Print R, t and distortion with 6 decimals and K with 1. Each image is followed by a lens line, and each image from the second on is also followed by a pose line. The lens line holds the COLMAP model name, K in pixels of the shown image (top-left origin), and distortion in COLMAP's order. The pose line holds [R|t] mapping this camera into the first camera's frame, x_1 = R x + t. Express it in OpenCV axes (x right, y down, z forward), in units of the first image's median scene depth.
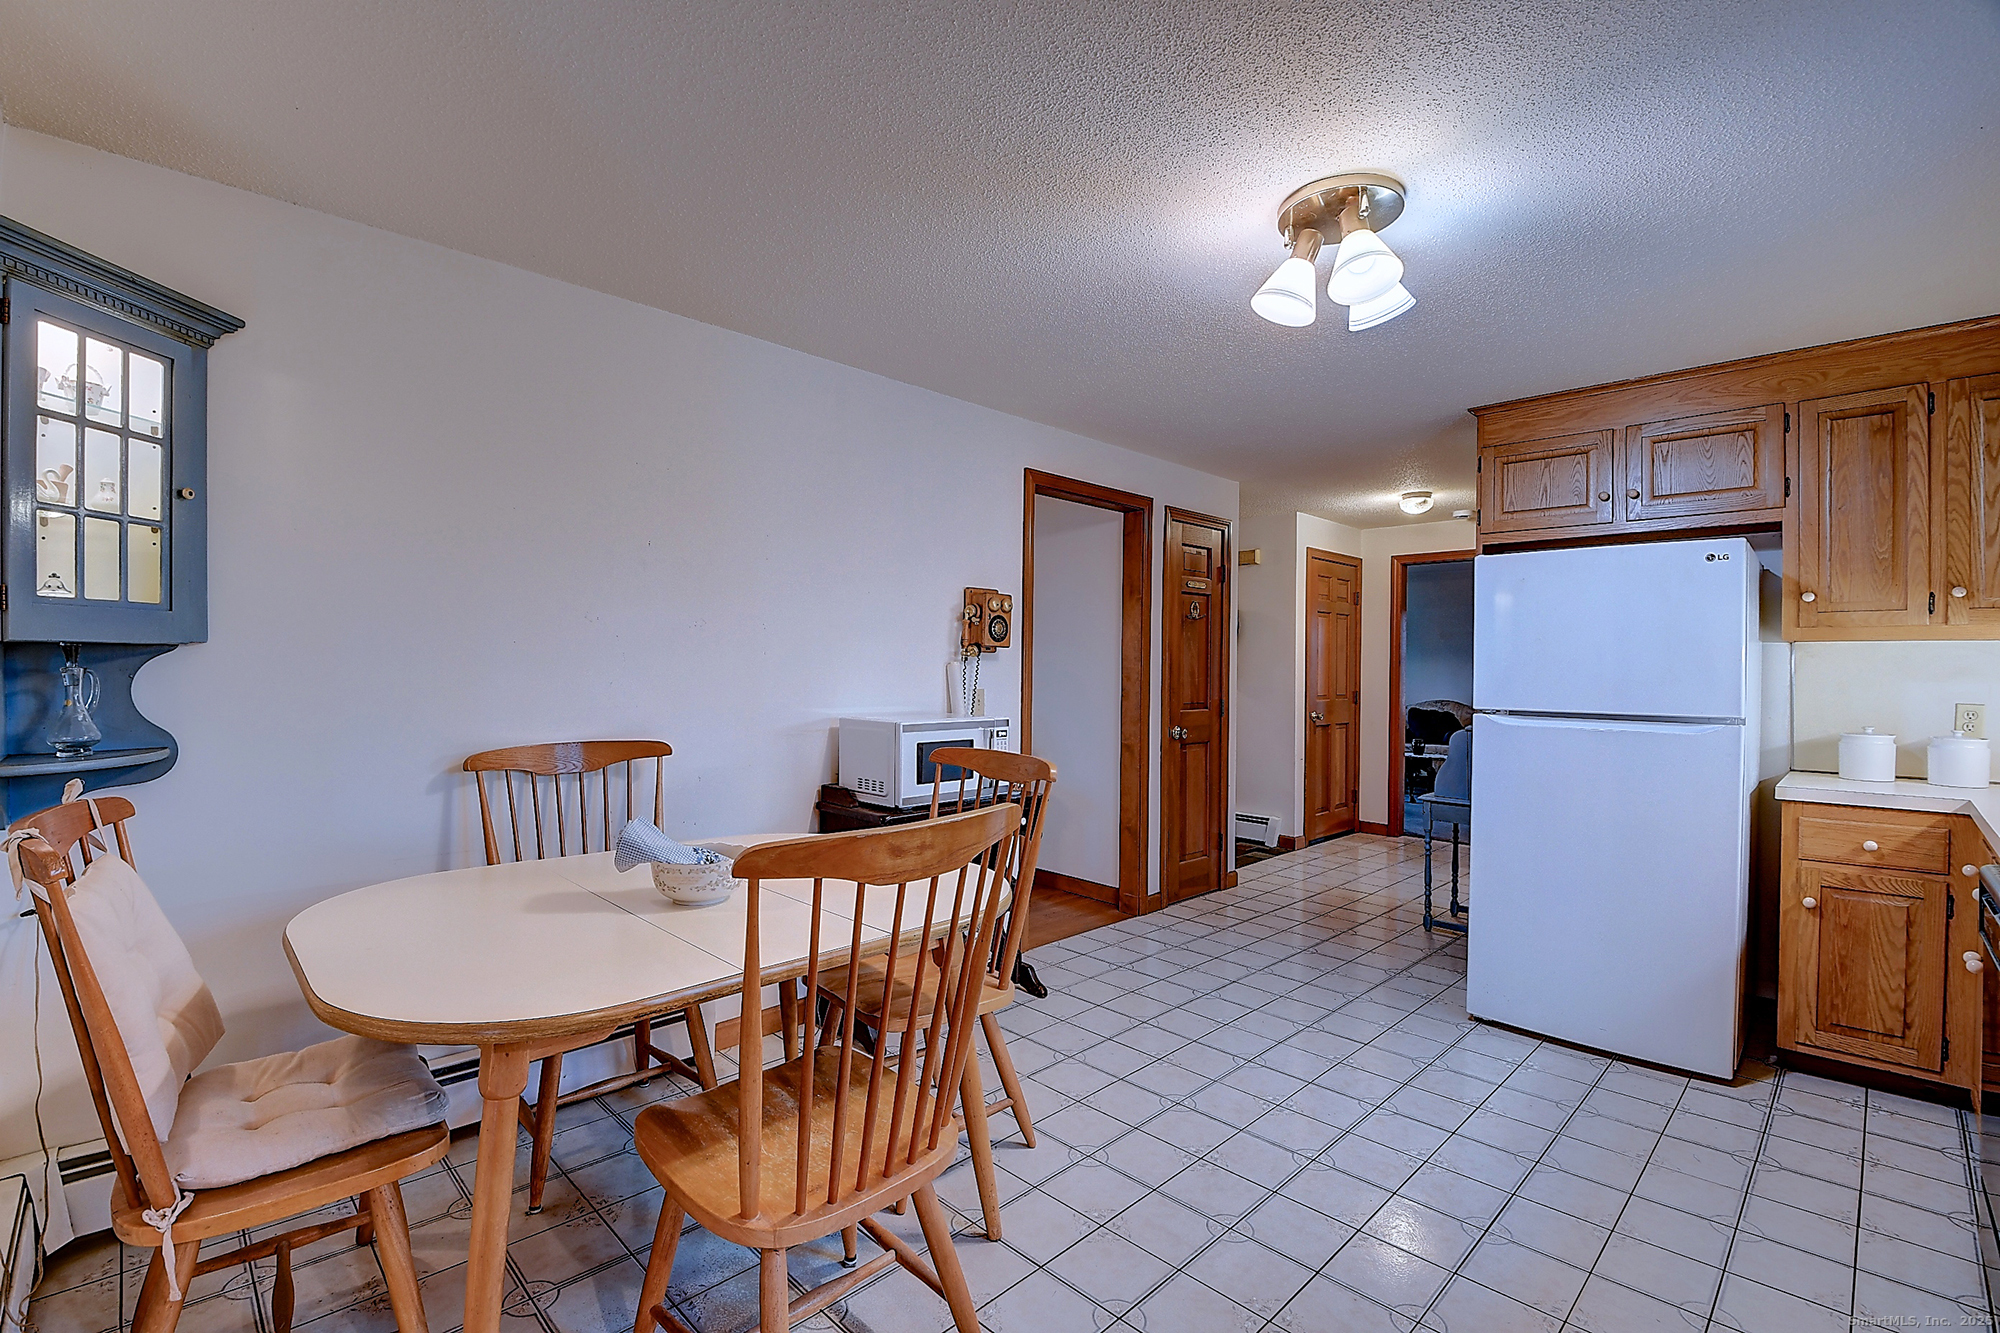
lens RADIAL K [[890.3, 0, 1019.6], [0, 890.3, 672.3], [0, 0, 1]] dist [0.008218, -0.011040]
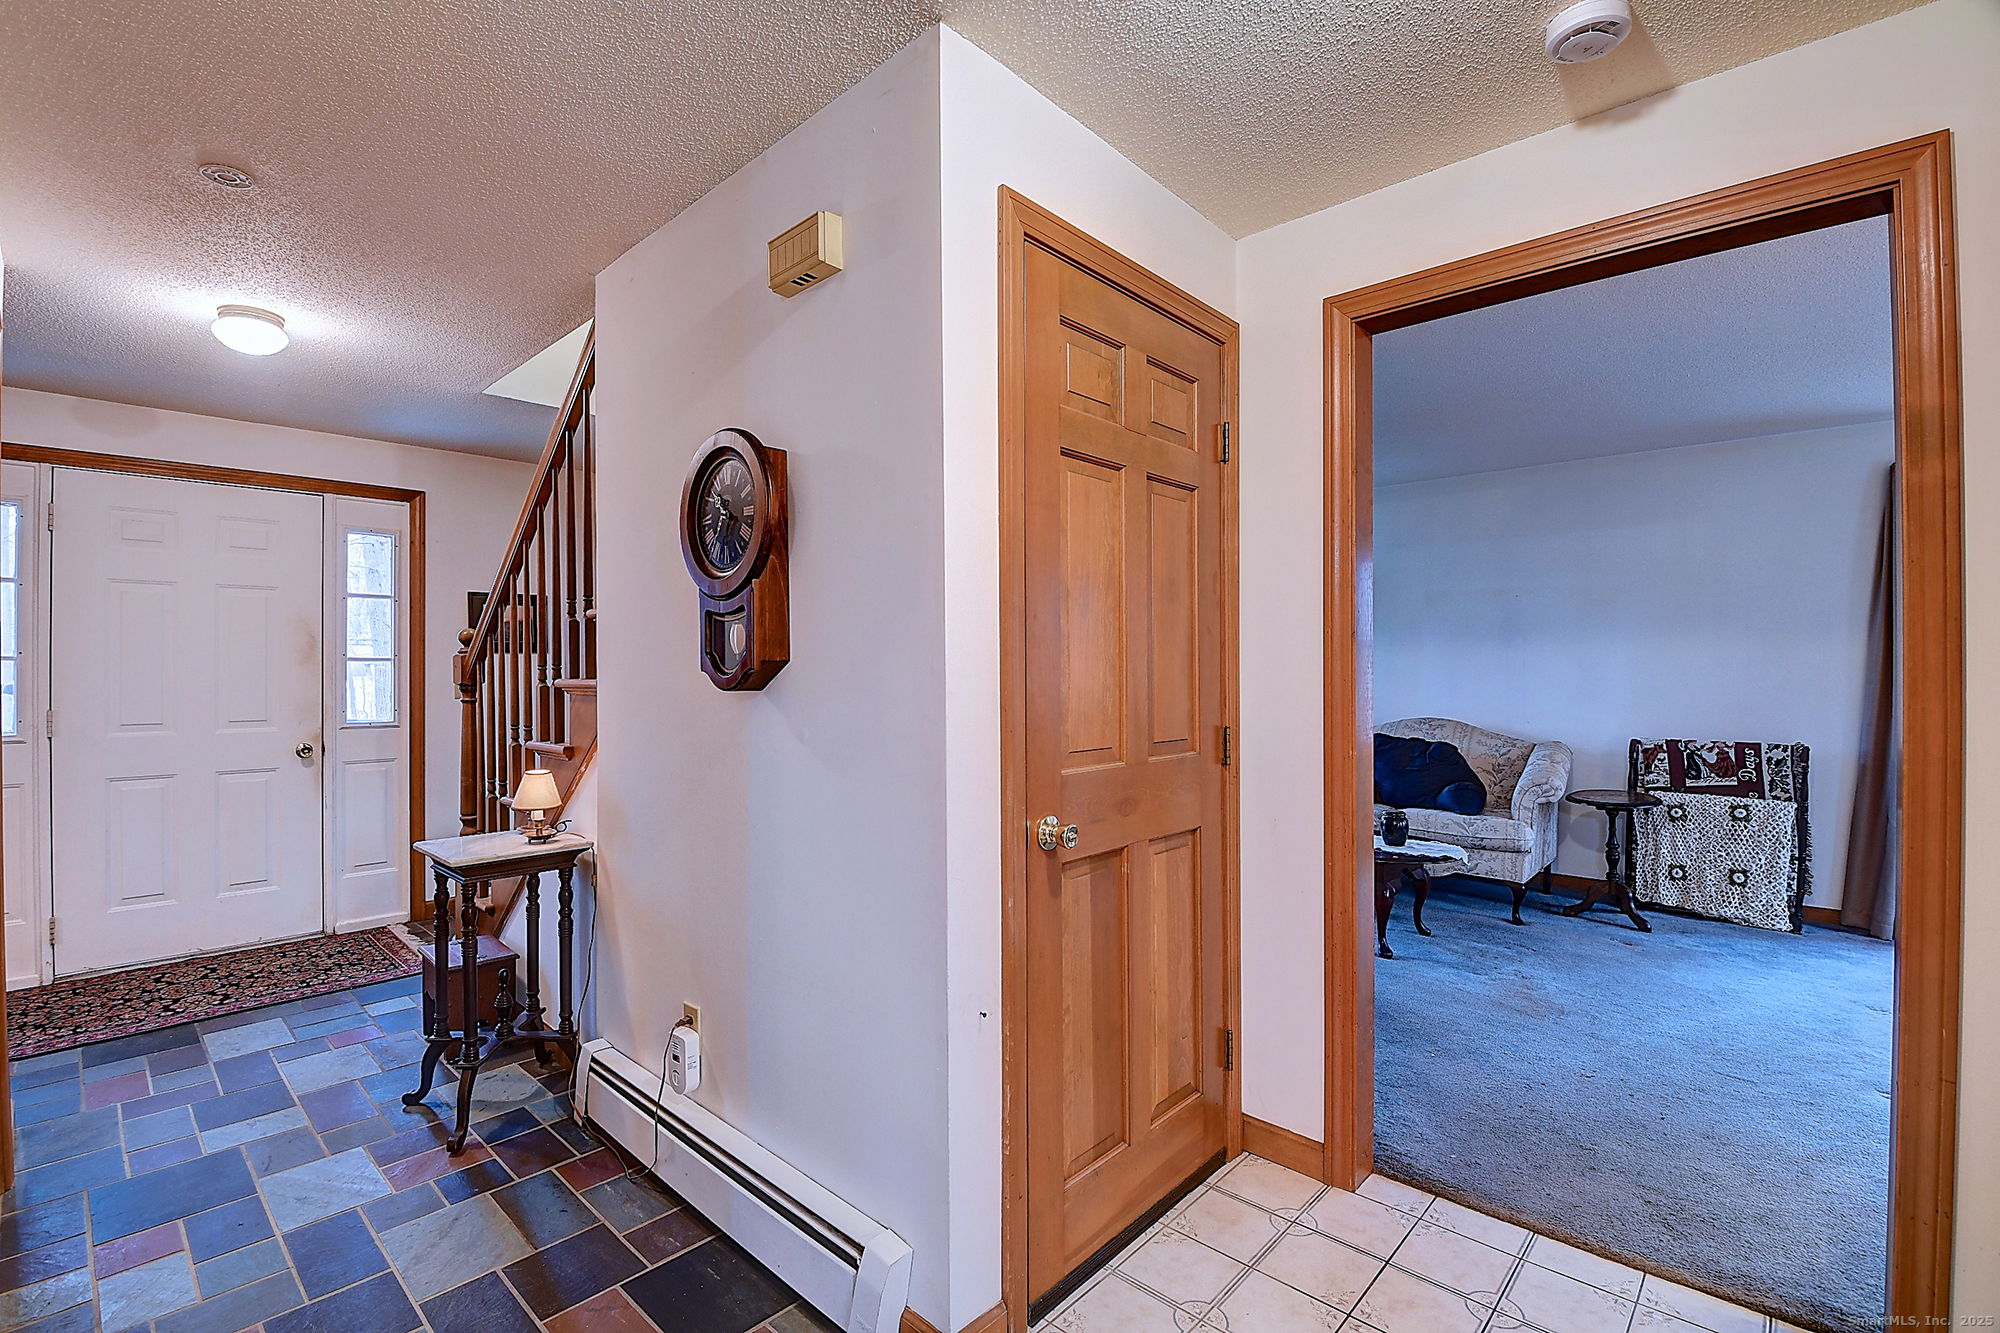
lens RADIAL K [[890.3, 0, 991.8], [0, 890.3, 665.7], [0, 0, 1]] dist [0.008218, -0.011040]
pose [[0.999646, -0.016057, 0.021198, 0.287118], [0.016165, 0.999857, -0.004932, -0.000722], [-0.021116, 0.005273, 0.999763, 0.678149]]
